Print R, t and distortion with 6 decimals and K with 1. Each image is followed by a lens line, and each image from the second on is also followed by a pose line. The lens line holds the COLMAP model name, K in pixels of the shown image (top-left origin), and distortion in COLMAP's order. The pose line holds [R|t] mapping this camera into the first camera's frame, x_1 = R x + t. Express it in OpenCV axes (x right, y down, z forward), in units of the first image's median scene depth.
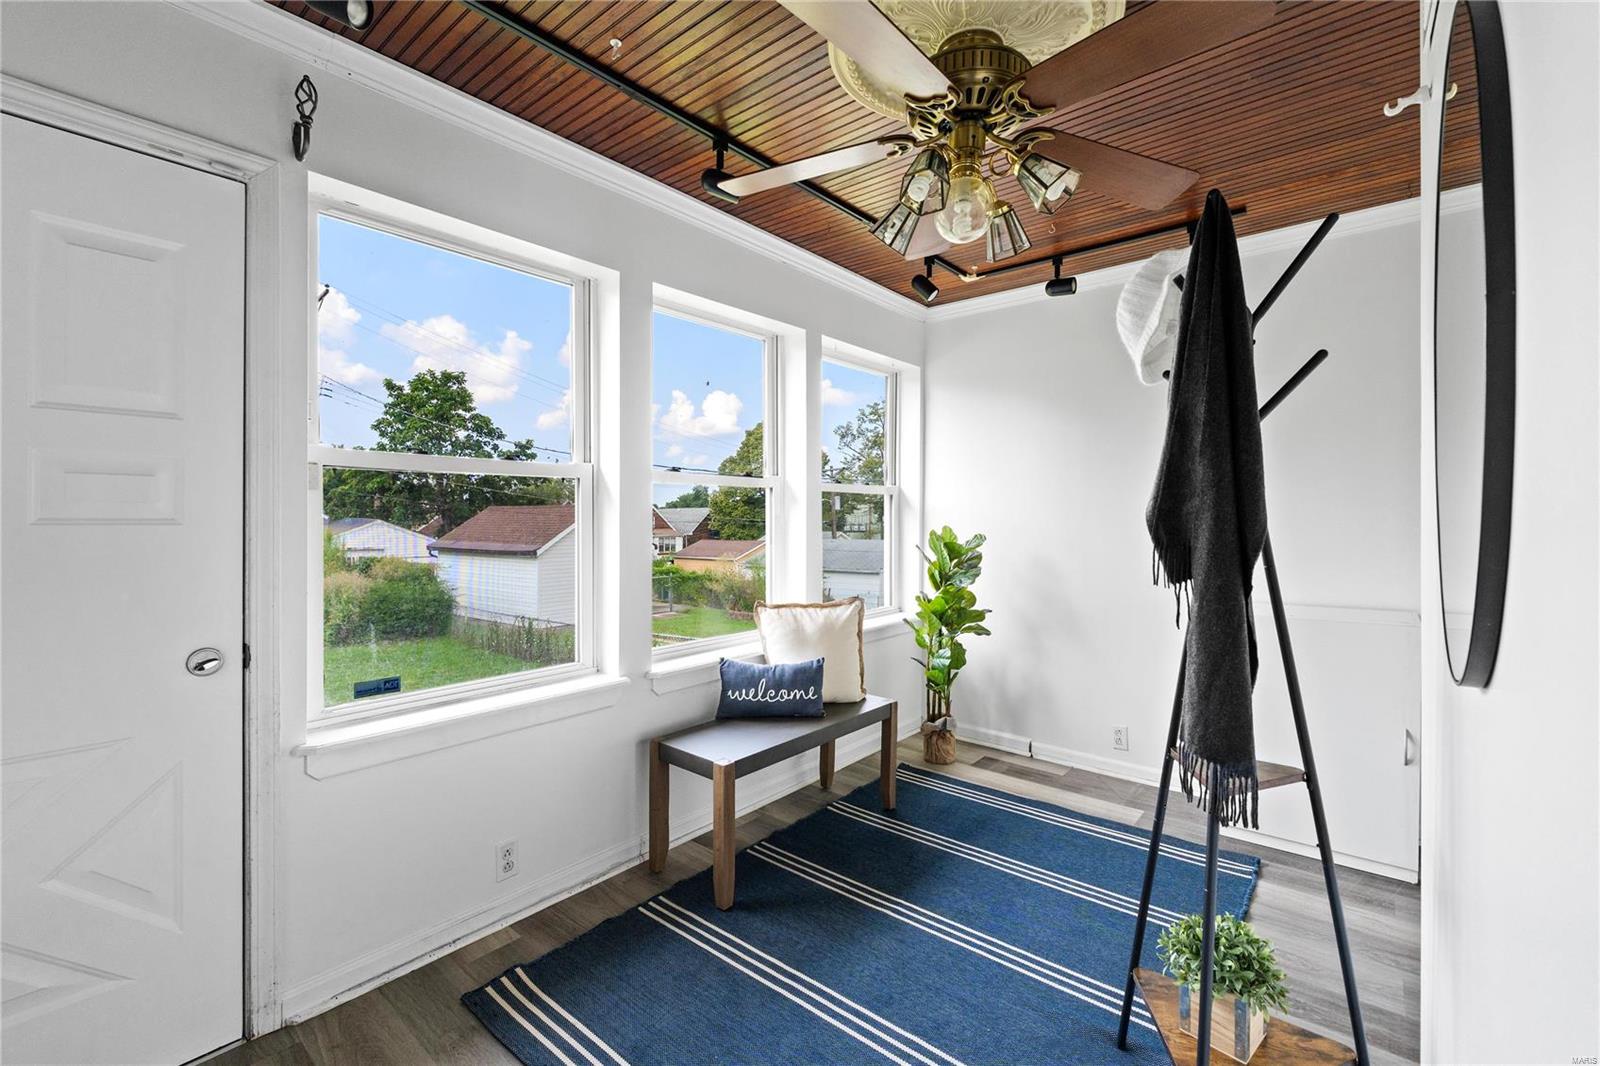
lens RADIAL K [[673.6, 0, 804.7], [0, 673.6, 531.4], [0, 0, 1]] dist [-0.007219, -0.000007]
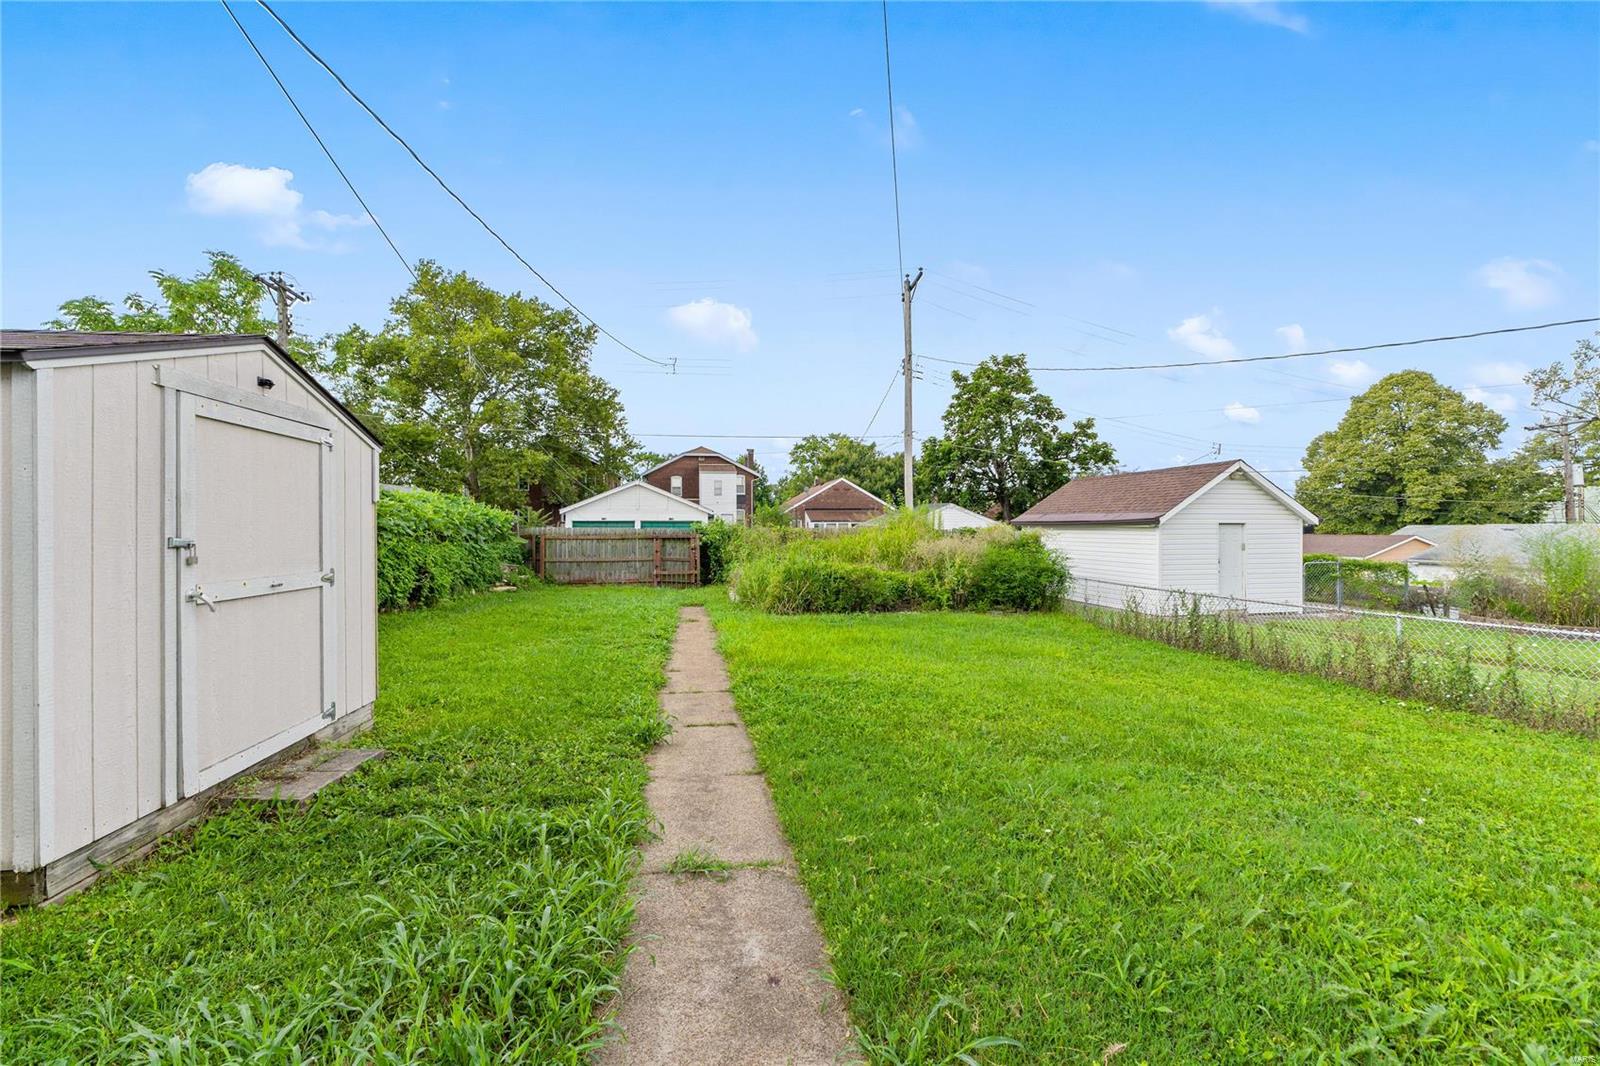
lens RADIAL K [[673.6, 0, 804.7], [0, 673.6, 531.4], [0, 0, 1]] dist [-0.007219, -0.000007]
pose [[0.745402, 0.005911, -0.666589, -0.094517], [-0.011635, 0.999924, -0.004144, 0.027256], [0.666513, 0.010844, 0.745414, 0.067620]]
